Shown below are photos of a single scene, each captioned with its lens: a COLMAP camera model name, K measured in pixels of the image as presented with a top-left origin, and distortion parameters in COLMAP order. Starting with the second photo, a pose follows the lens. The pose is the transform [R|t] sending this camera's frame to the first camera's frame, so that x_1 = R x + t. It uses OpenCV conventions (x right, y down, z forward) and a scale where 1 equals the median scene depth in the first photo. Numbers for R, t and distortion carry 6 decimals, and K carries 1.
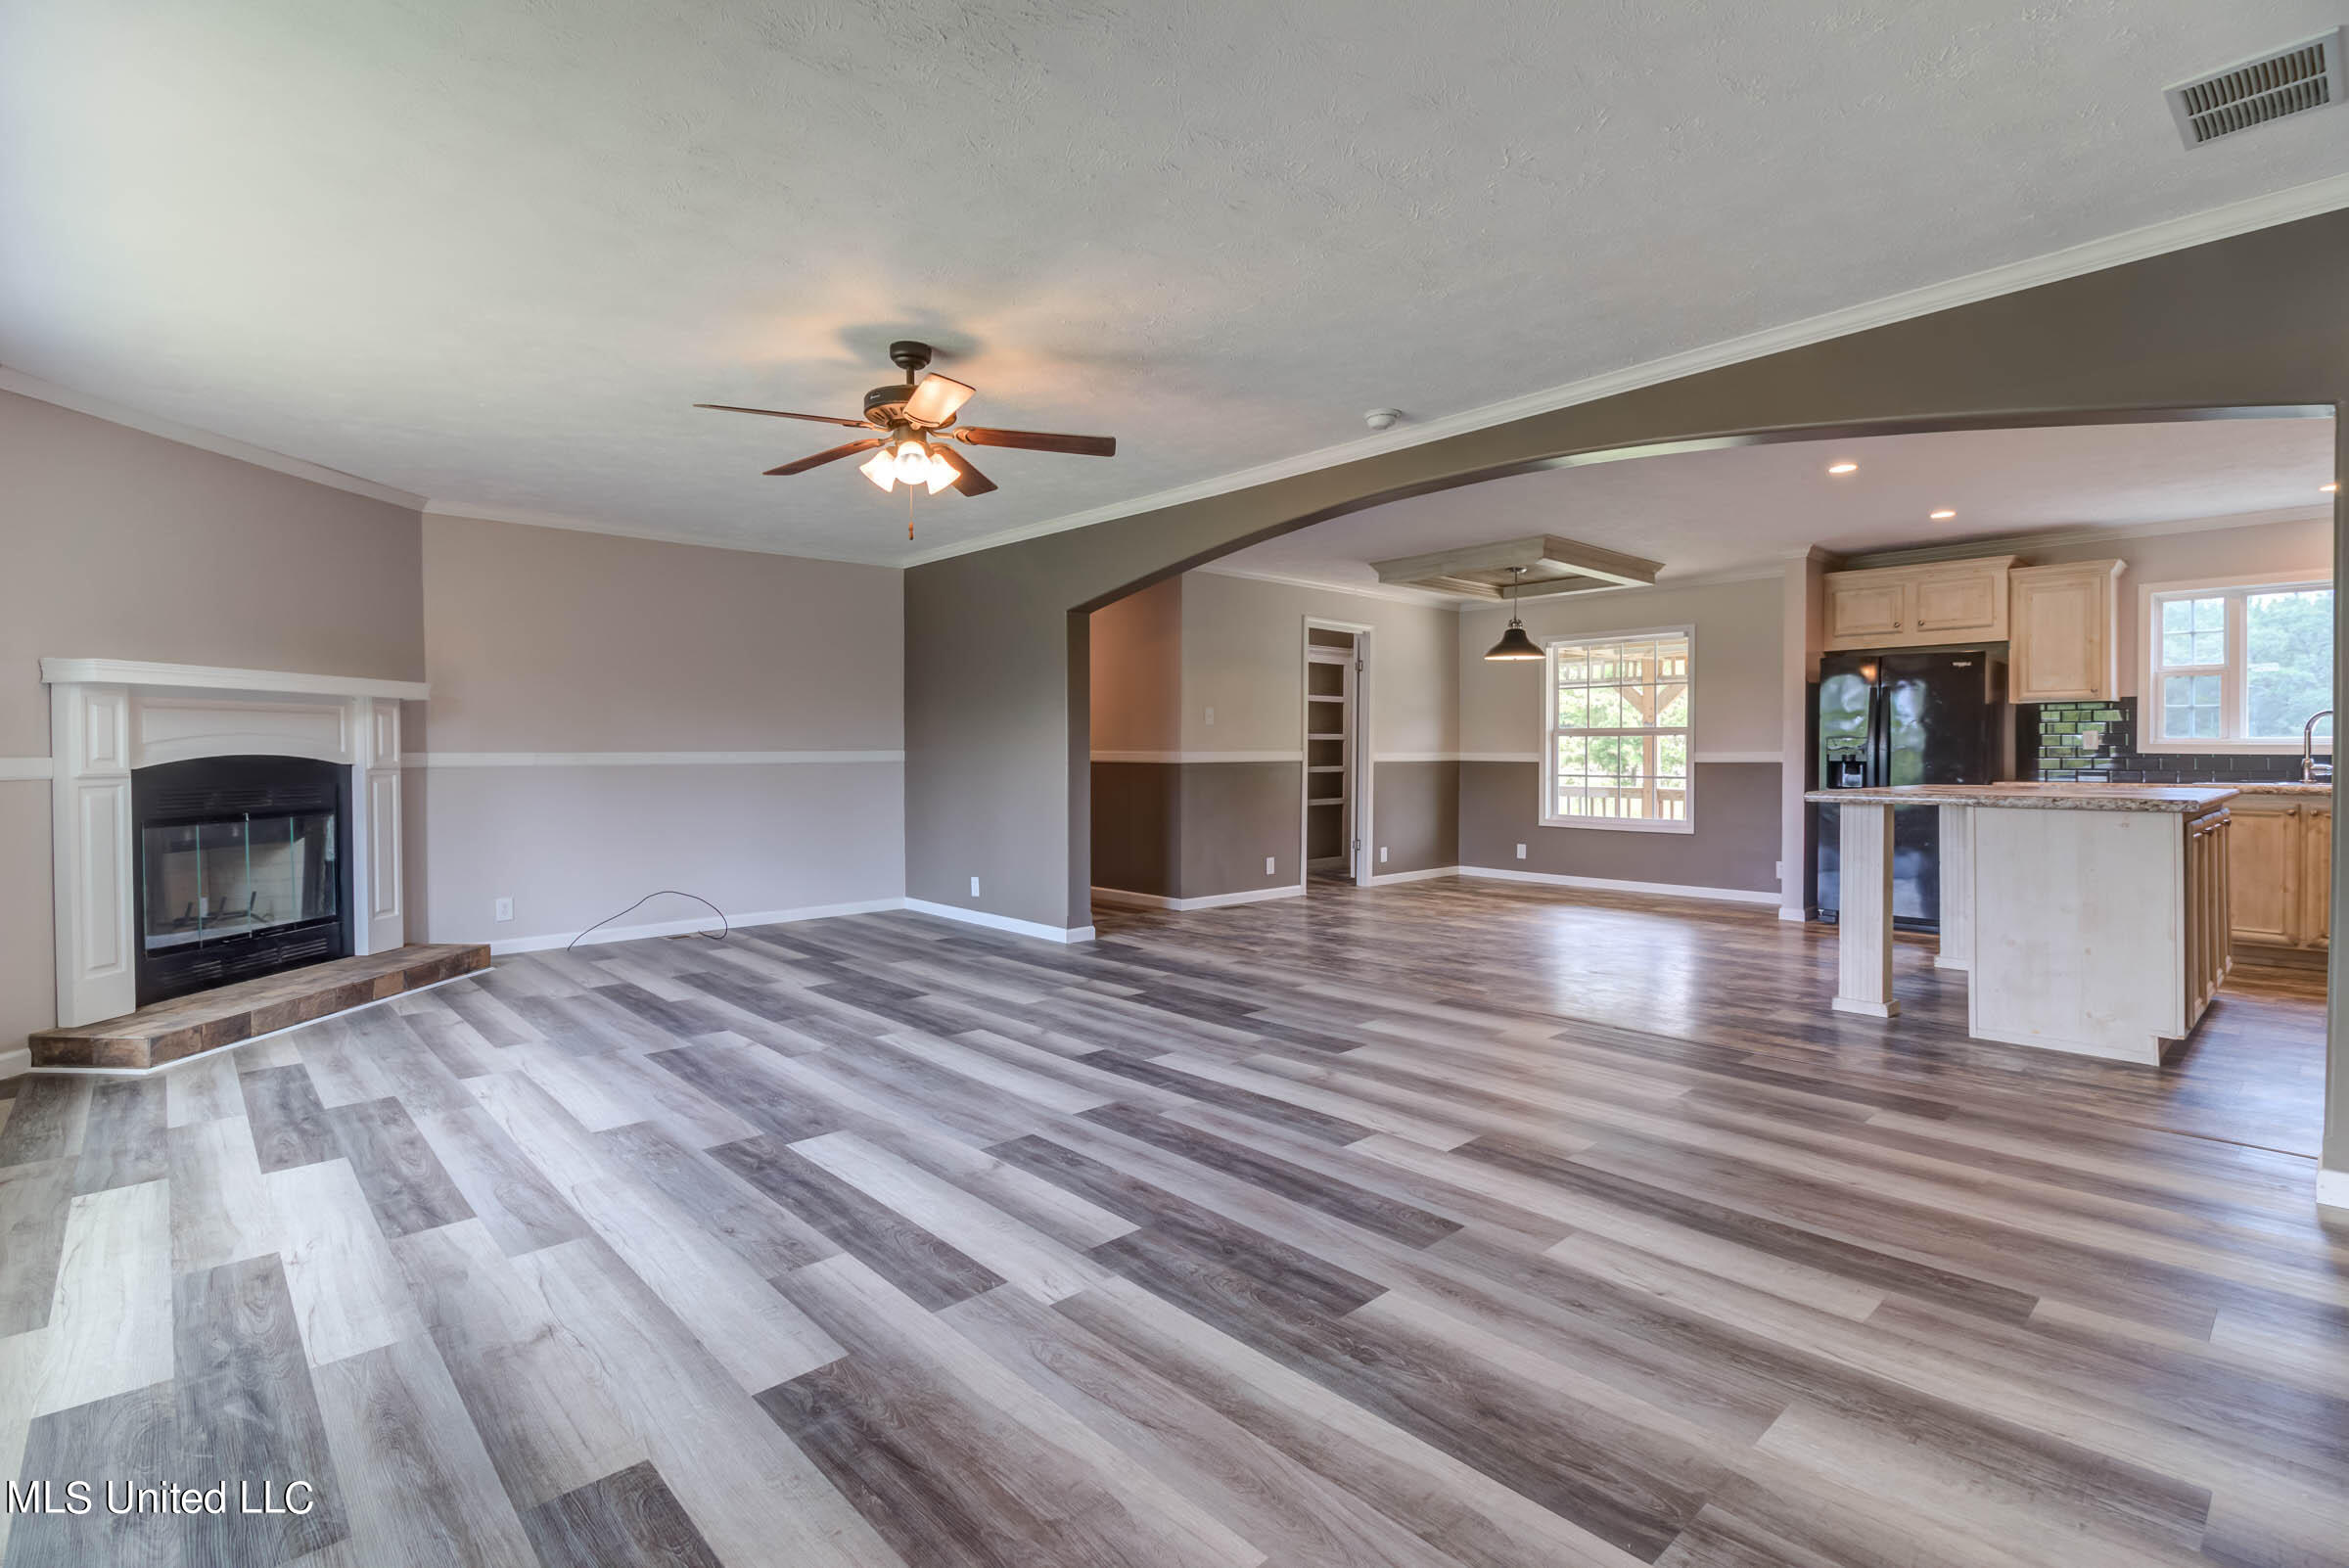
lens RADIAL K [[1091.6, 0, 1160.1], [0, 1091.6, 762.5], [0, 0, 1]] dist [0.009210, -0.008064]
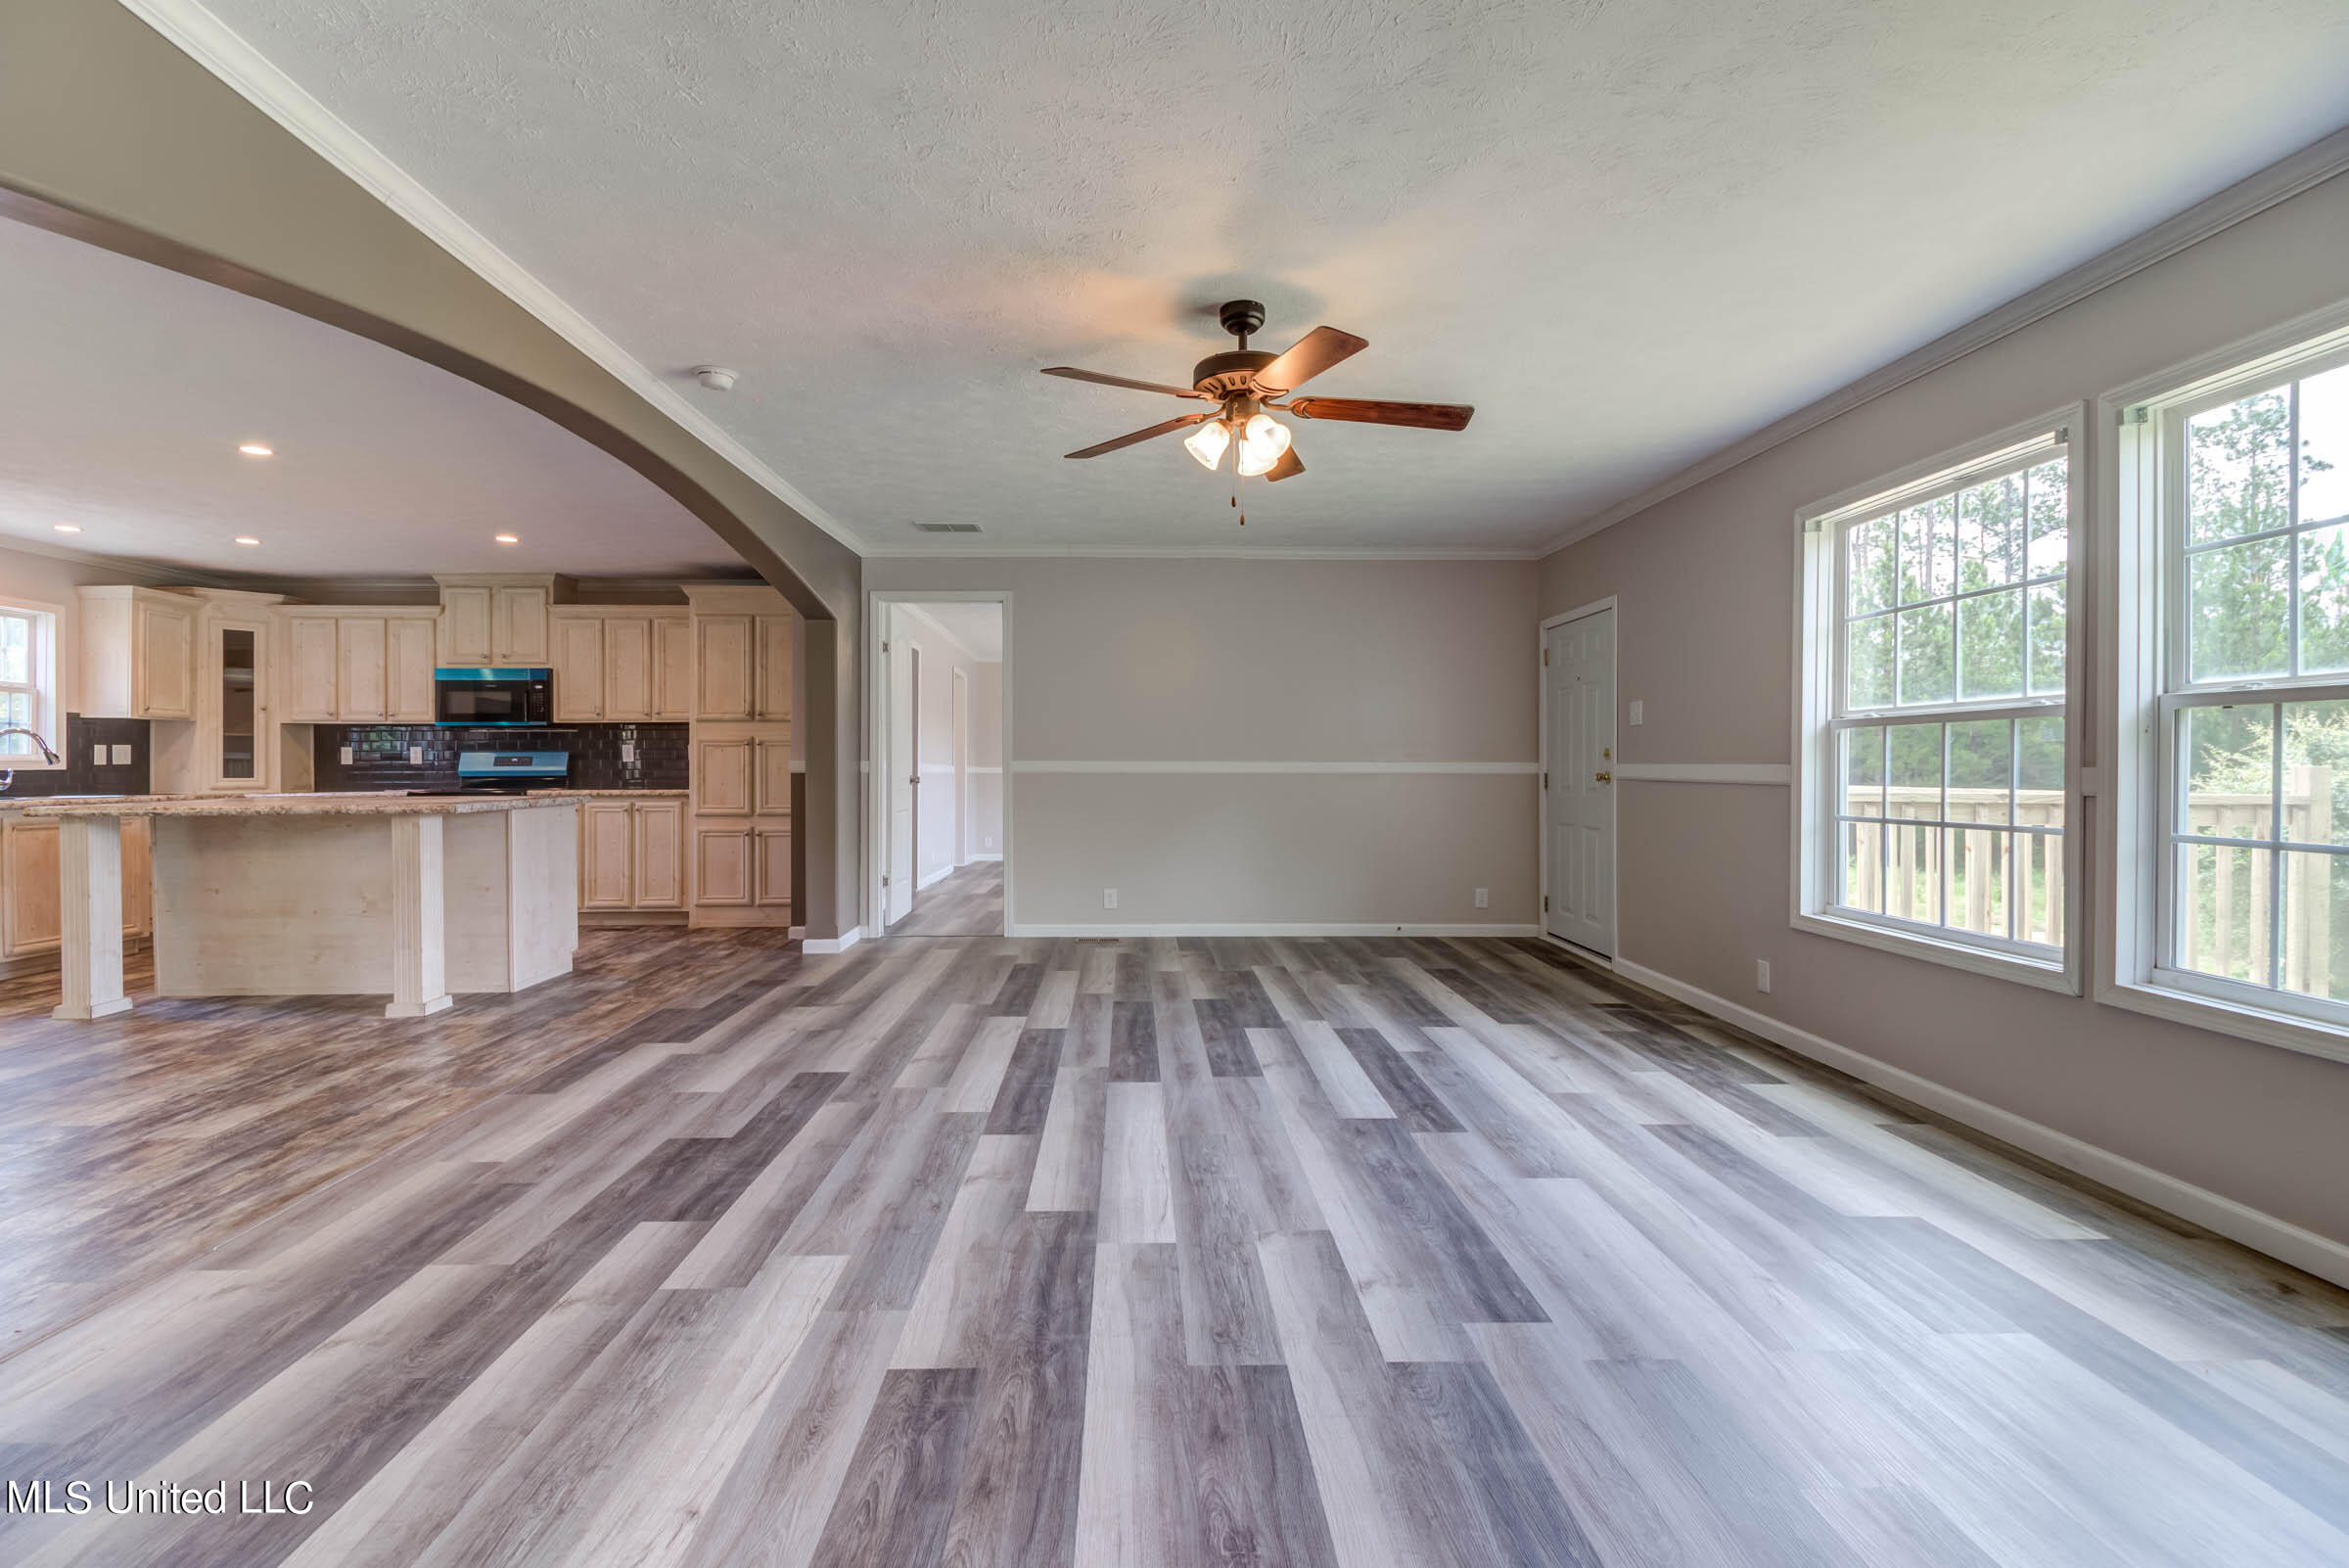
lens RADIAL K [[1074.8, 0, 1161.6], [0, 1074.8, 772.0], [0, 0, 1]] dist [0.016115, -0.011530]
pose [[-0.757423, -0.003109, 0.652918, -0.775923], [0.008965, 0.999845, 0.015162, -0.018972], [-0.652863, 0.017337, -0.757277, 1.755344]]
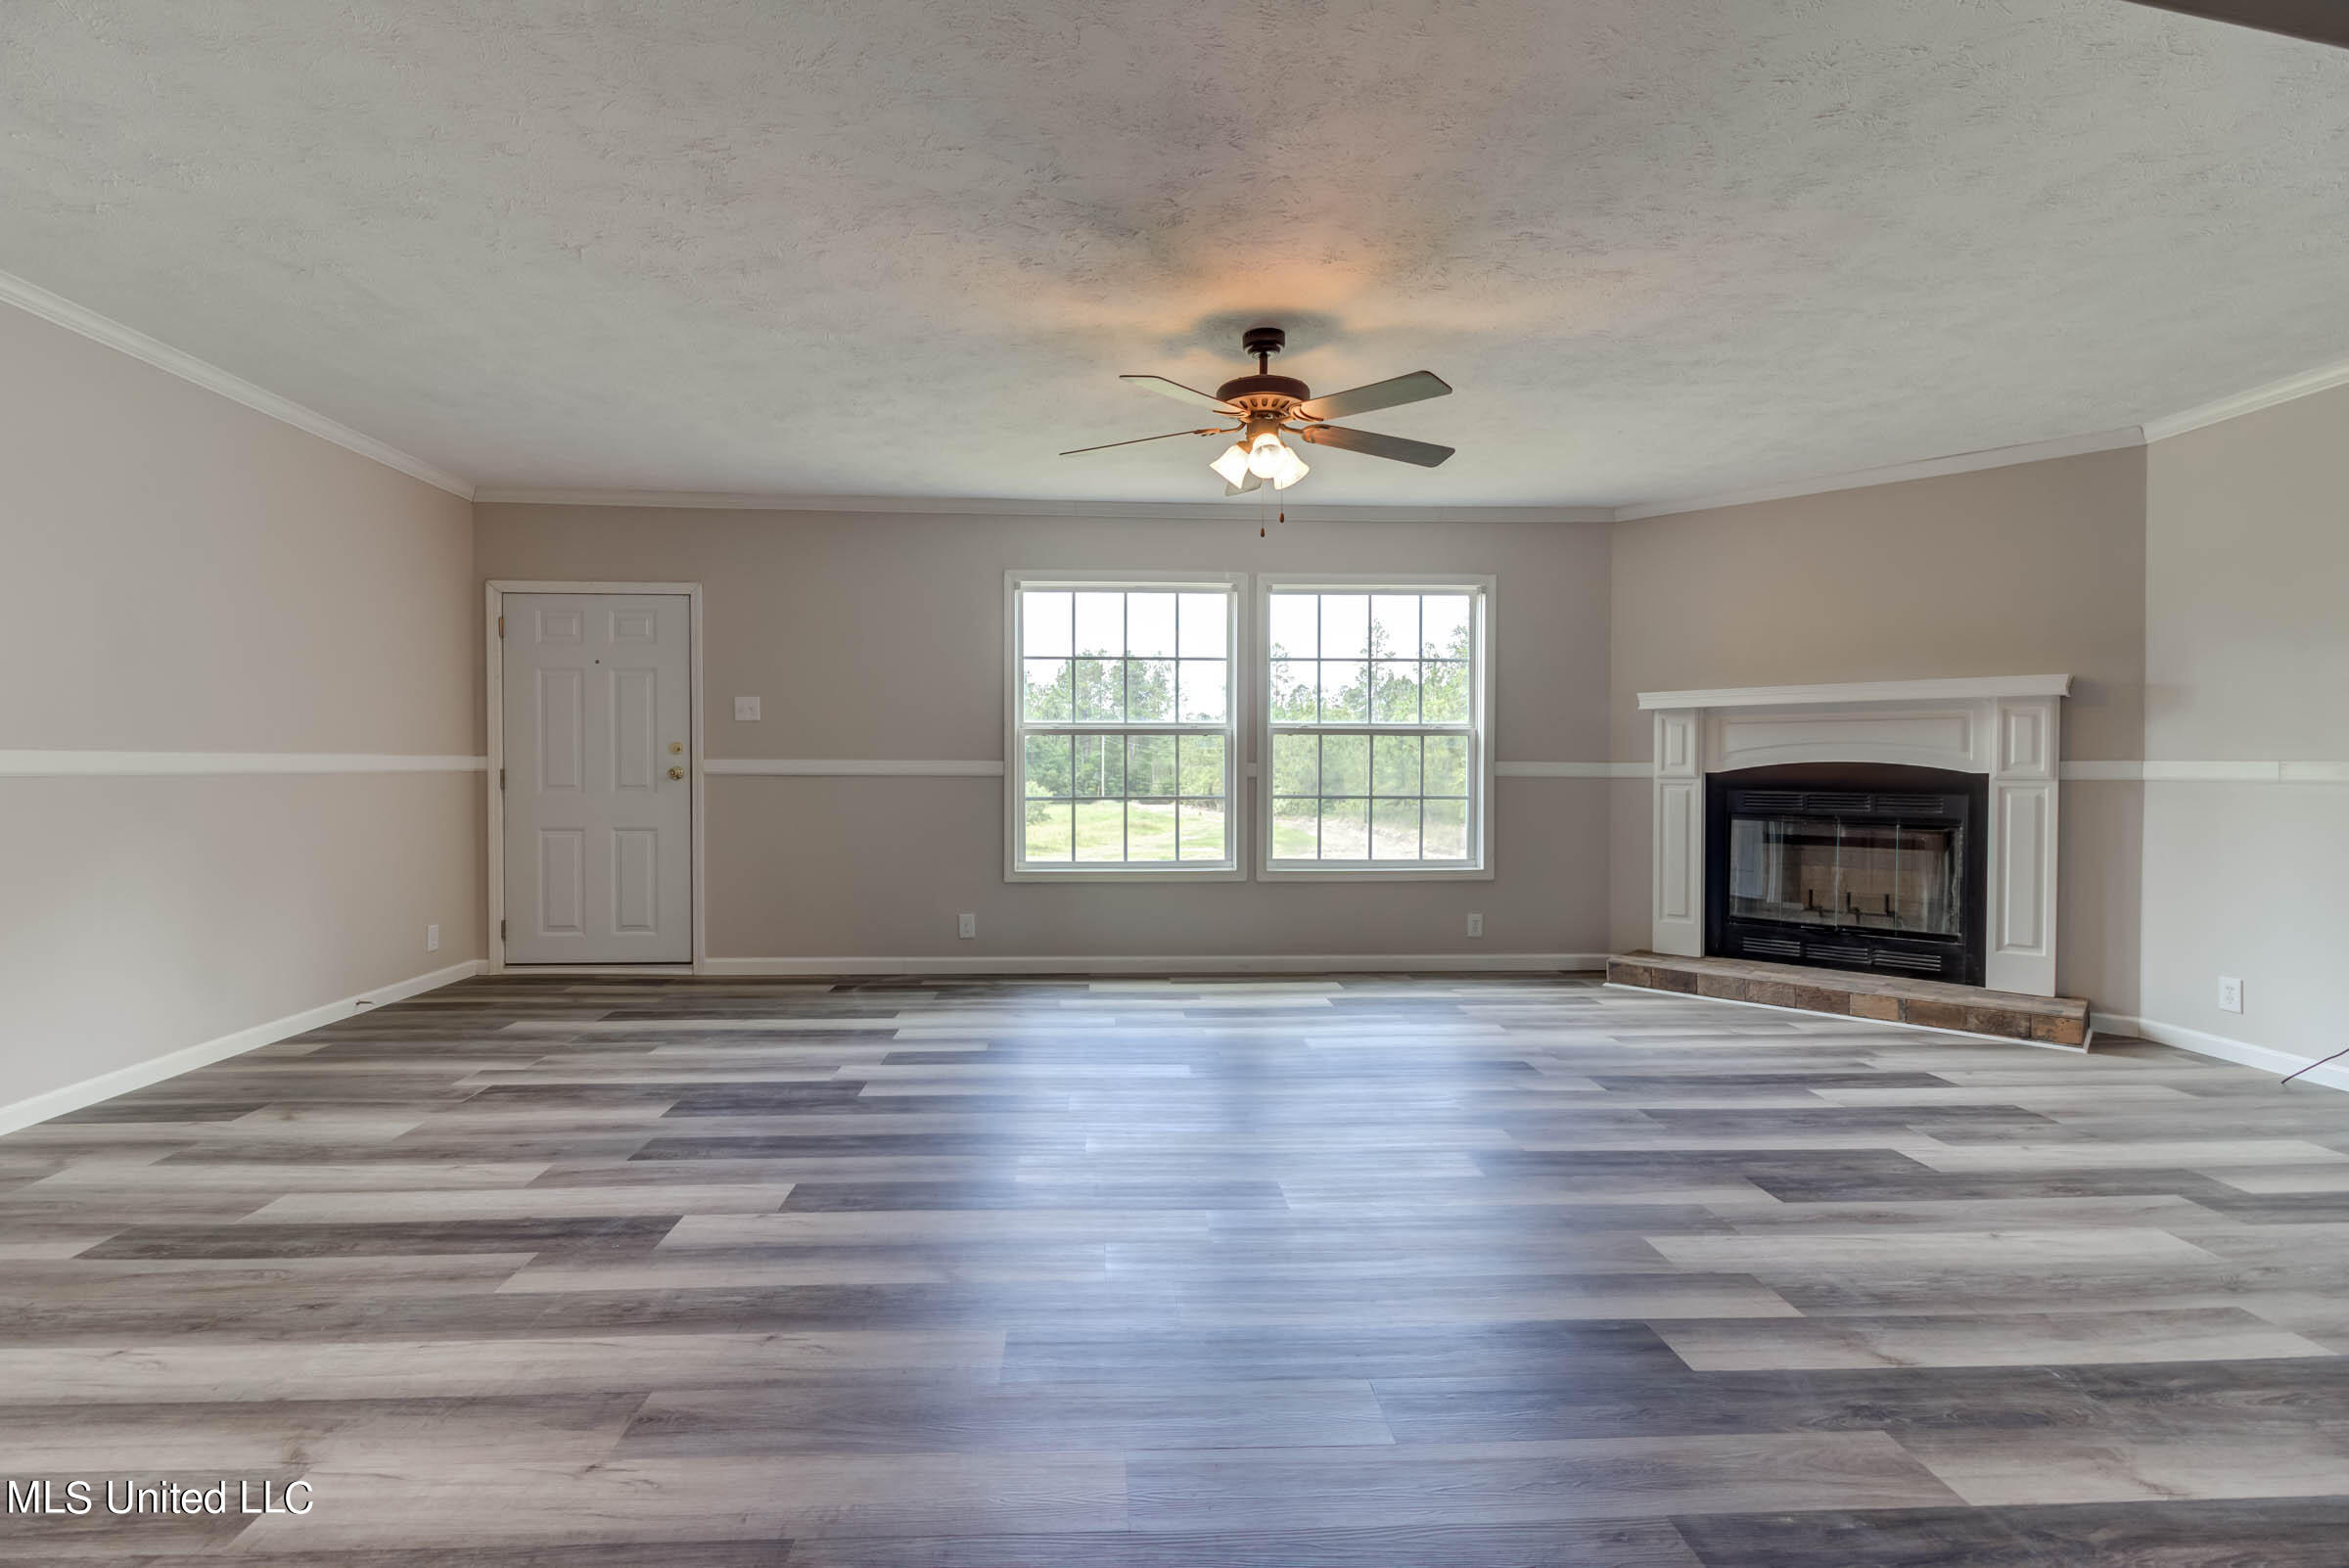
lens RADIAL K [[1082.1, 0, 1137.1], [0, 1082.1, 778.8], [0, 0, 1]] dist [0.011061, -0.013025]
pose [[-0.643905, 0.012710, -0.765000, 0.587114], [-0.008395, 0.999684, 0.023675, -0.013727], [0.765059, 0.021667, -0.643595, 1.562903]]
